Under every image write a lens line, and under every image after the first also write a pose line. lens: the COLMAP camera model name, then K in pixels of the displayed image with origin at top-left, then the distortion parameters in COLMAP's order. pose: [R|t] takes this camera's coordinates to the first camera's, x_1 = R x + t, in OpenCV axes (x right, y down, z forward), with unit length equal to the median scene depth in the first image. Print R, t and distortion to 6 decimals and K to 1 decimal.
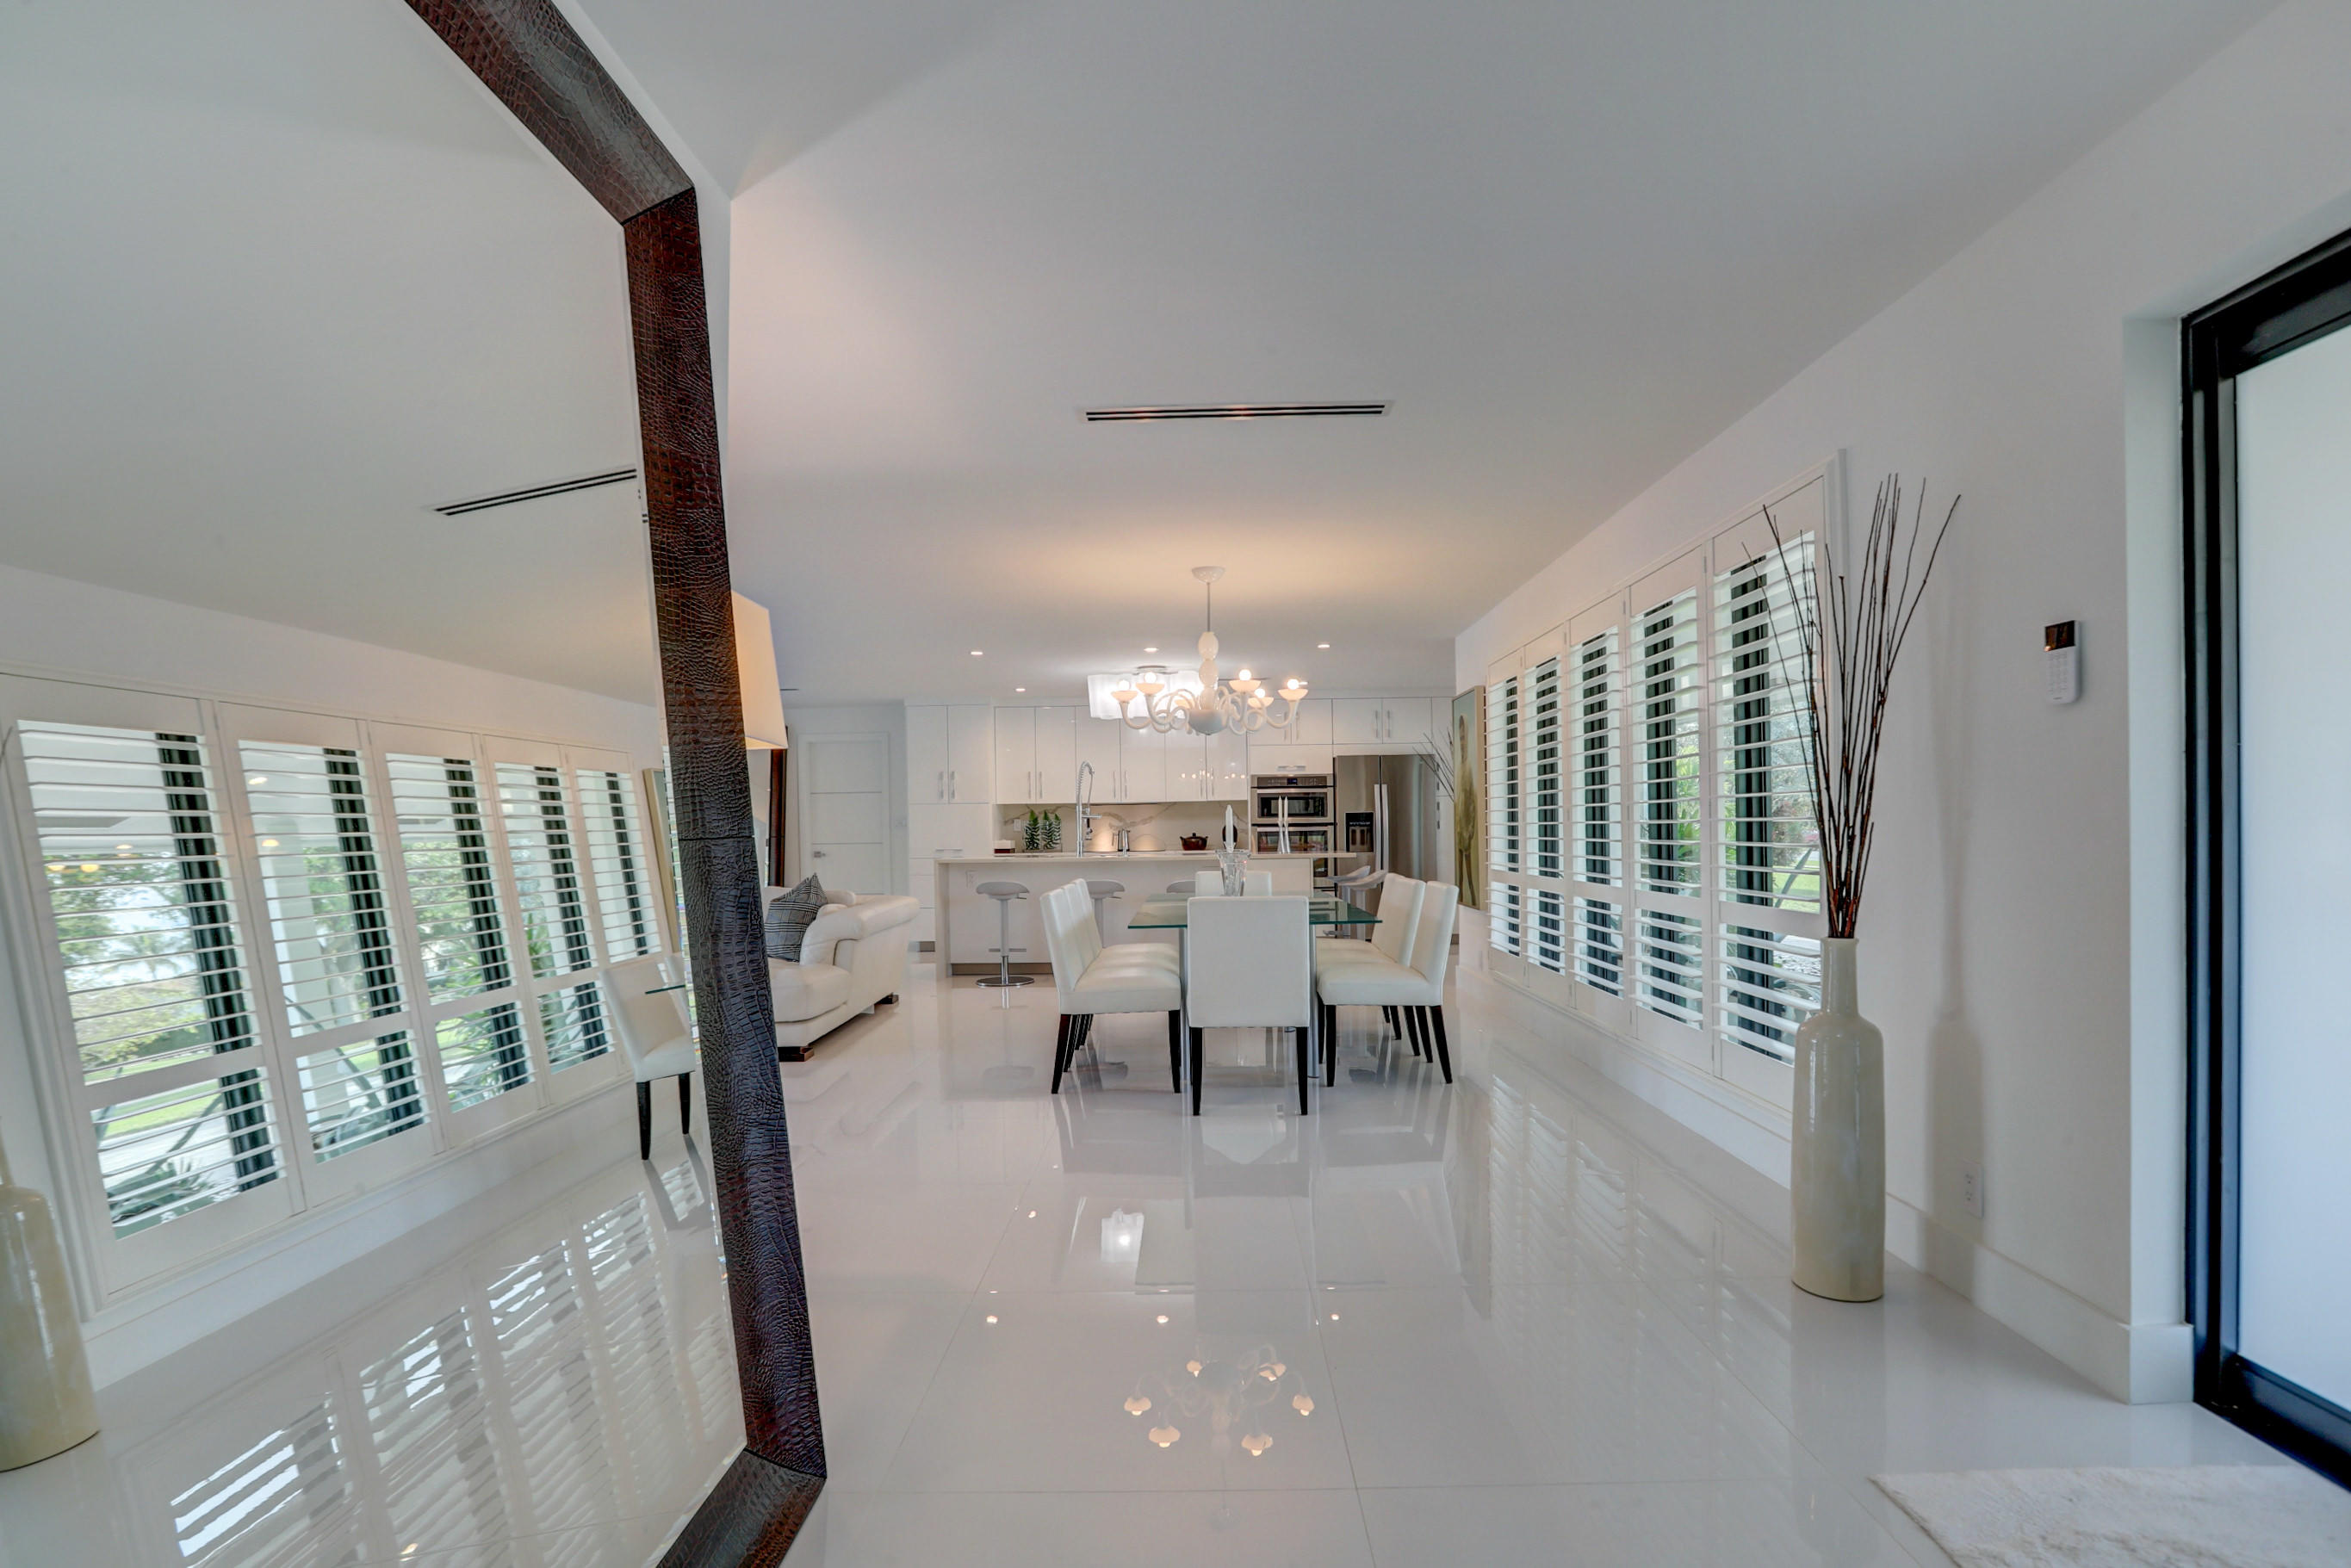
lens RADIAL K [[1069.0, 0, 1159.2], [0, 1069.0, 912.5], [0, 0, 1]] dist [0.001686, 0.000029]
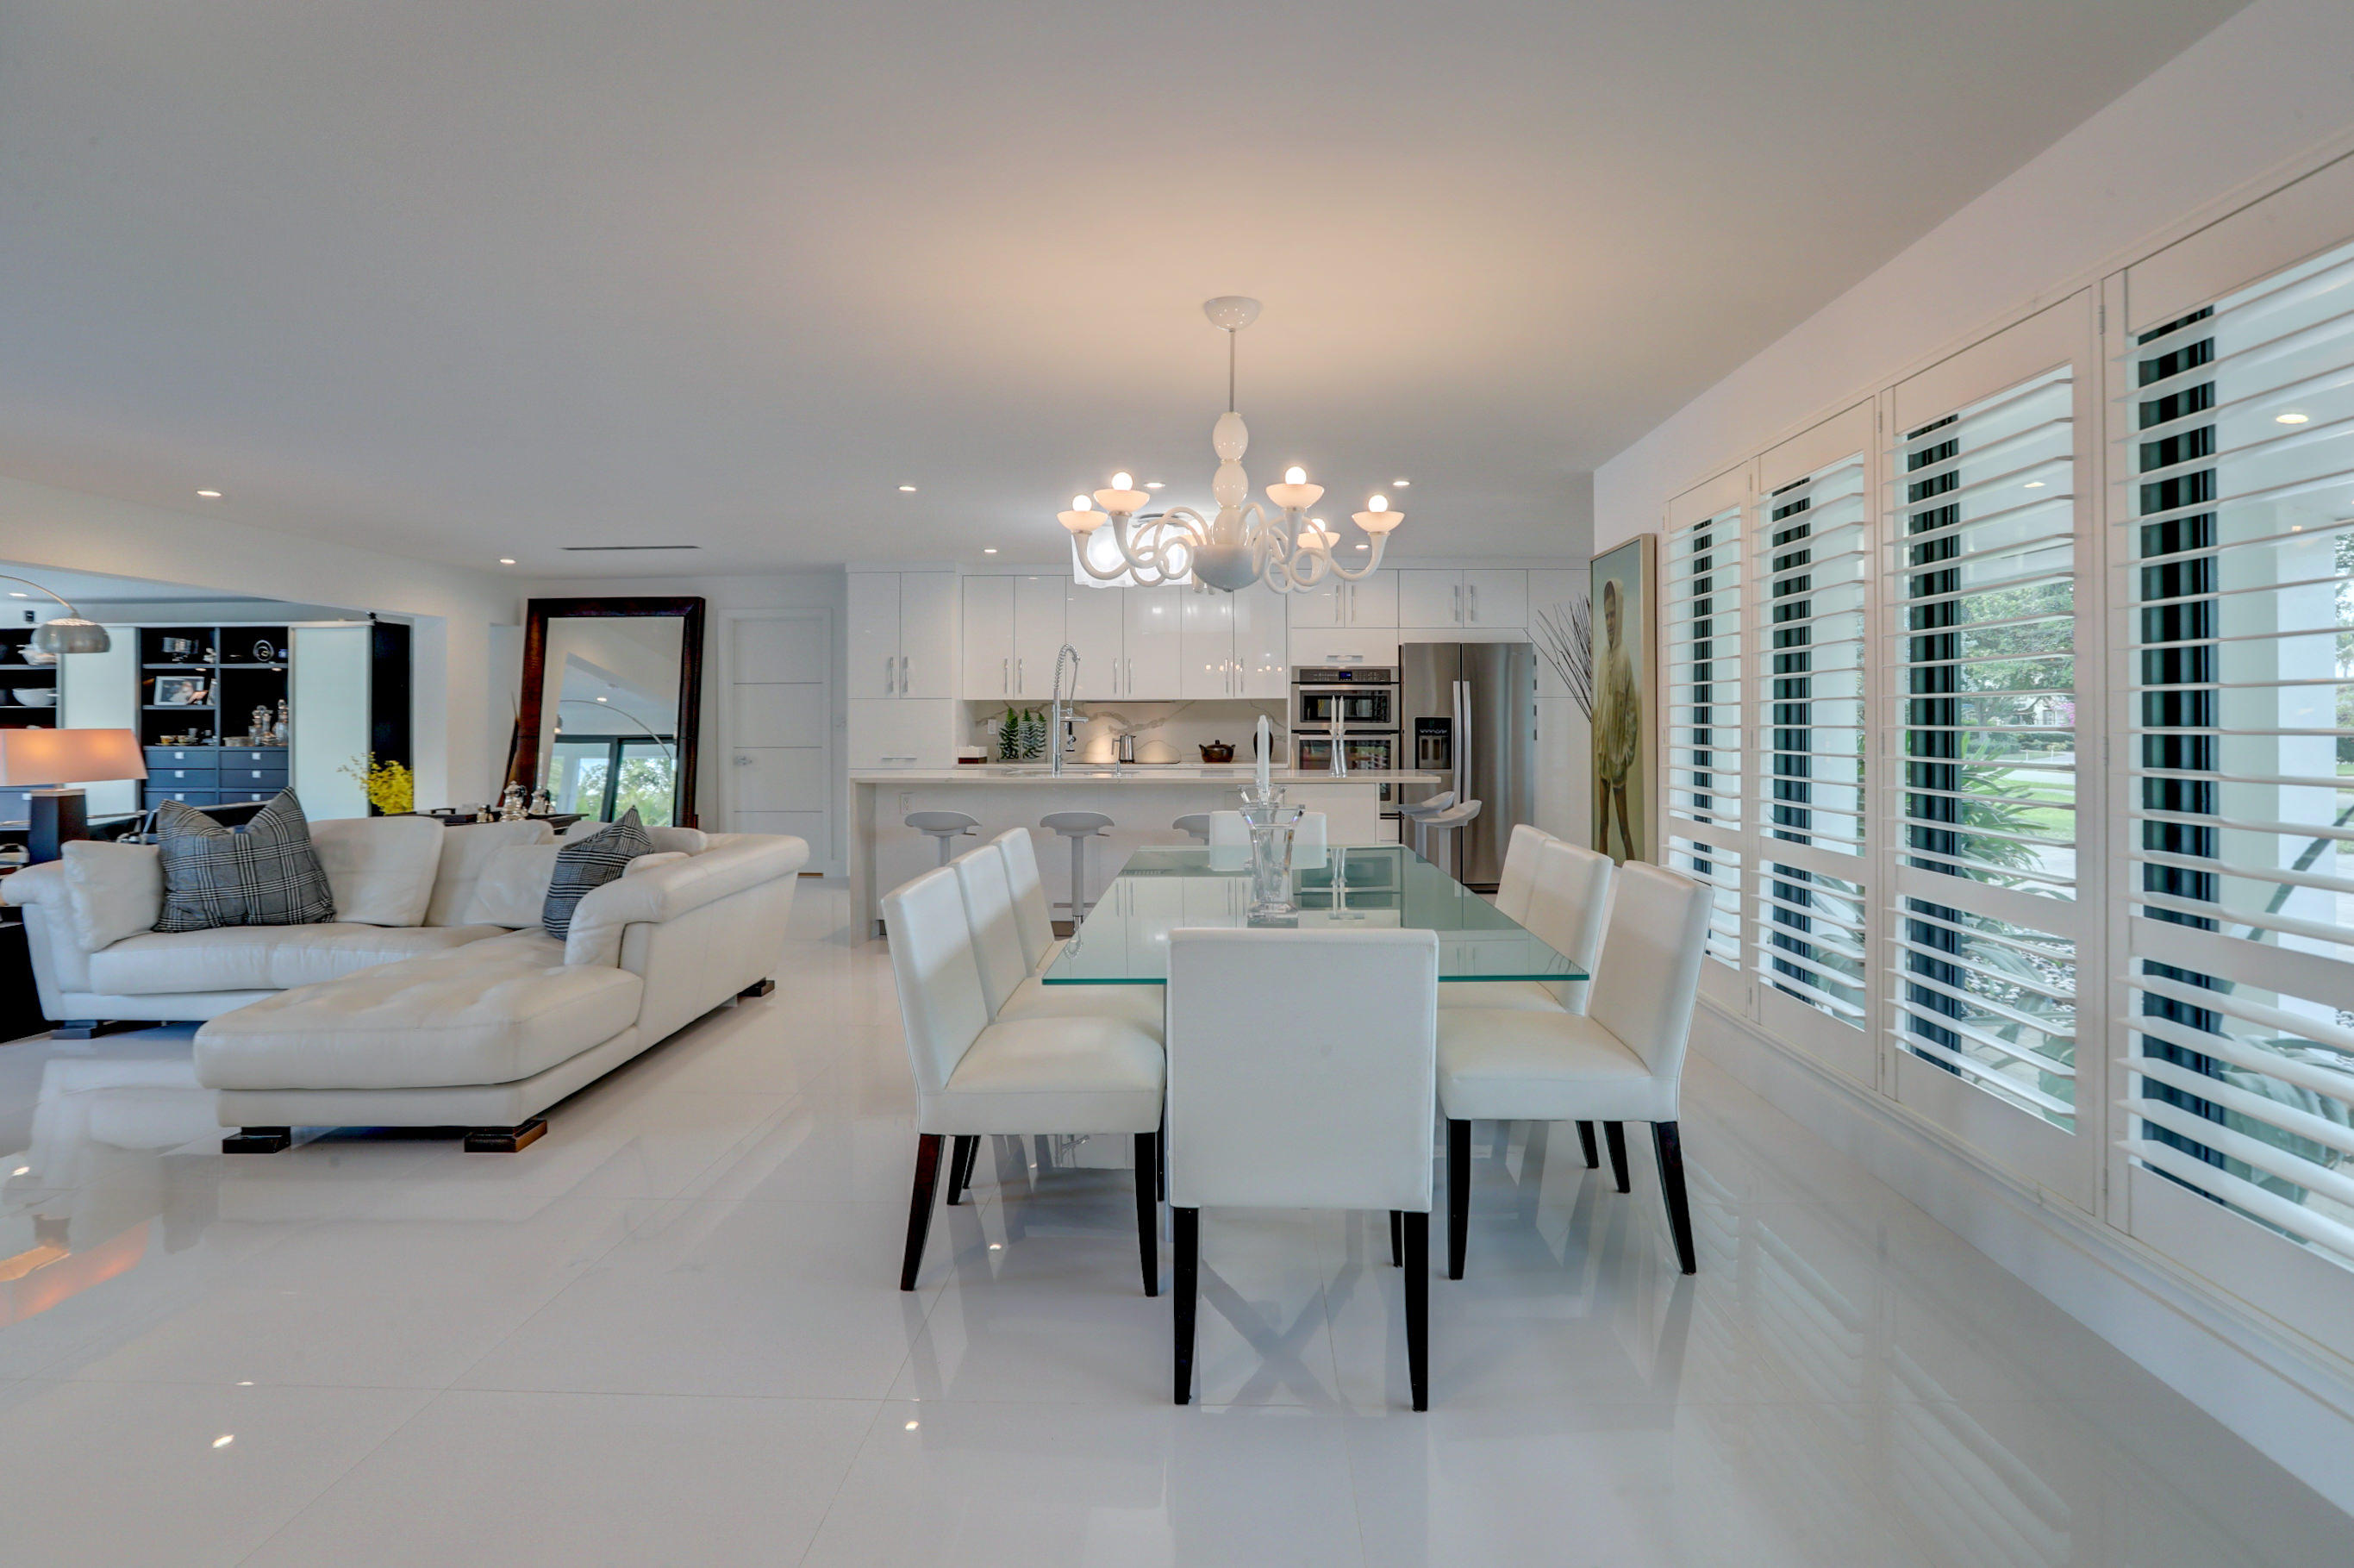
lens RADIAL K [[1109.5, 0, 1177.0], [0, 1109.5, 784.0], [0, 0, 1]] dist [-0.029364, 0.010315]
pose [[0.999835, 0.014149, -0.011408, 0.014068], [-0.014400, 0.999650, -0.022187, -0.026145], [0.011090, 0.022348, 0.999689, 0.209828]]
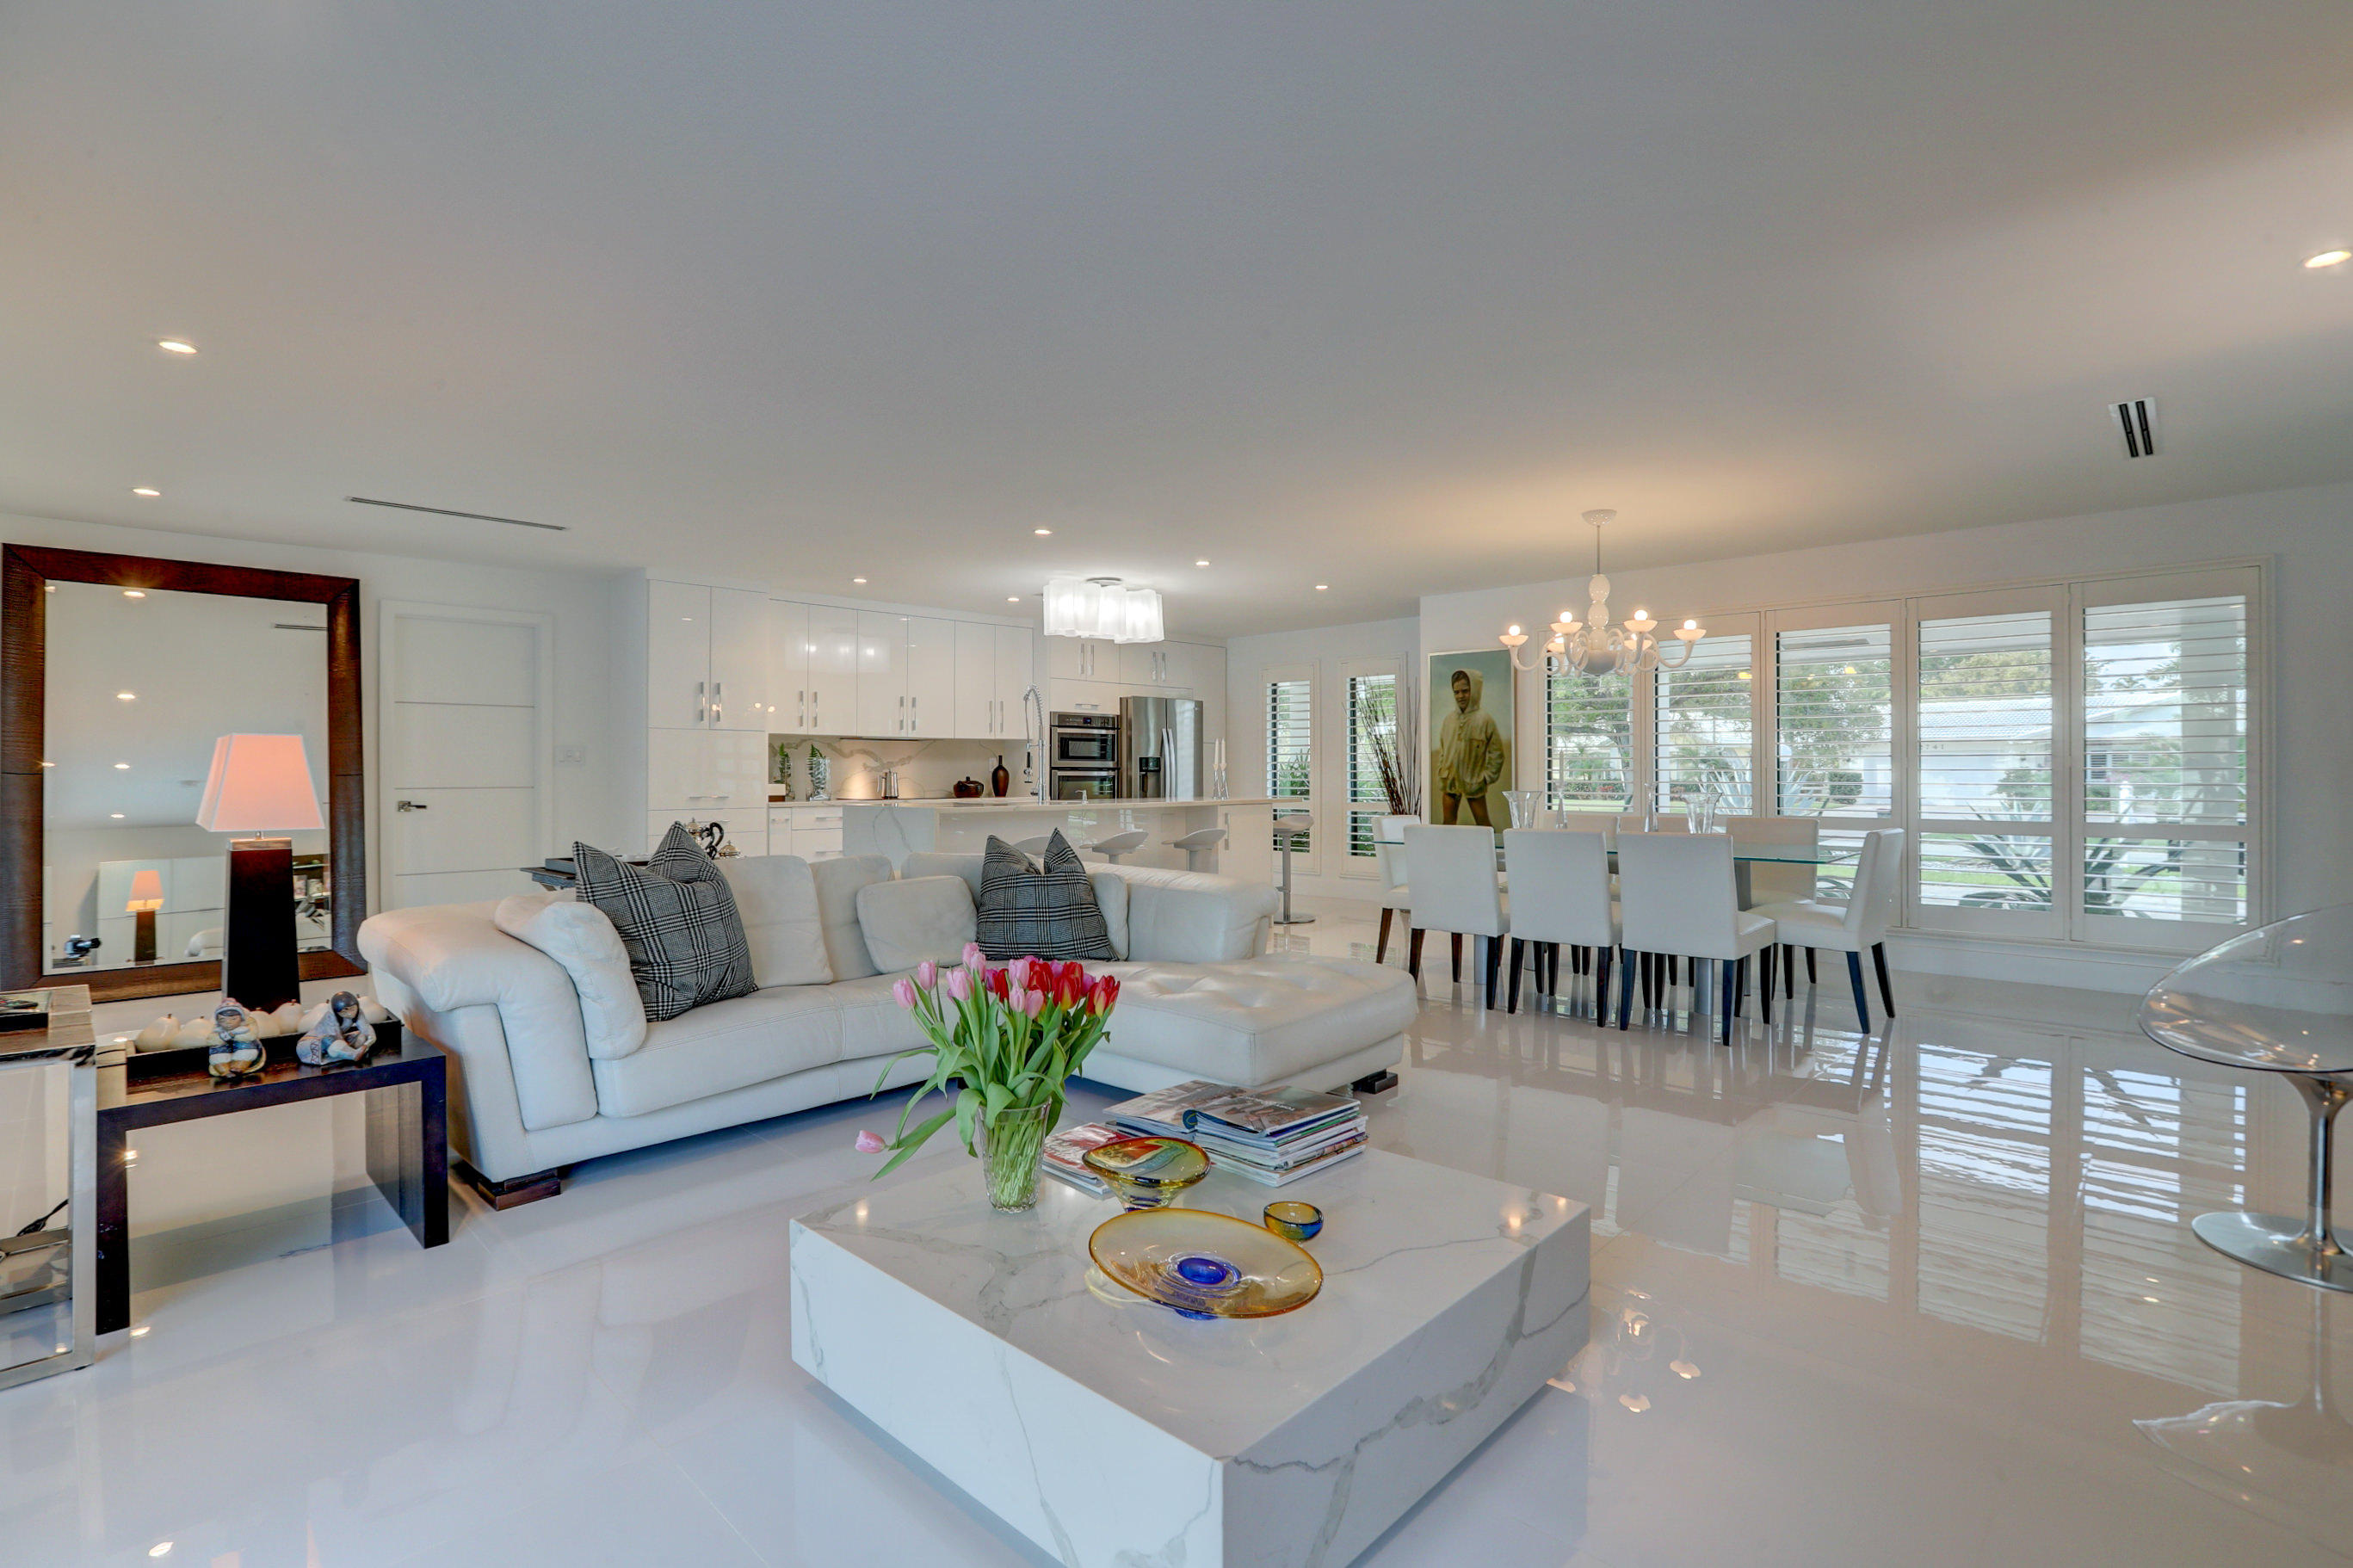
lens RADIAL K [[1109.0, 0, 1176.5], [0, 1109.0, 784.0], [0, 0, 1]] dist [-0.029364, 0.010315]
pose [[0.677039, 0.006622, 0.735917, -0.530414], [0.048521, 0.997382, -0.053614, -0.015985], [-0.734346, 0.072007, 0.674945, 0.324535]]
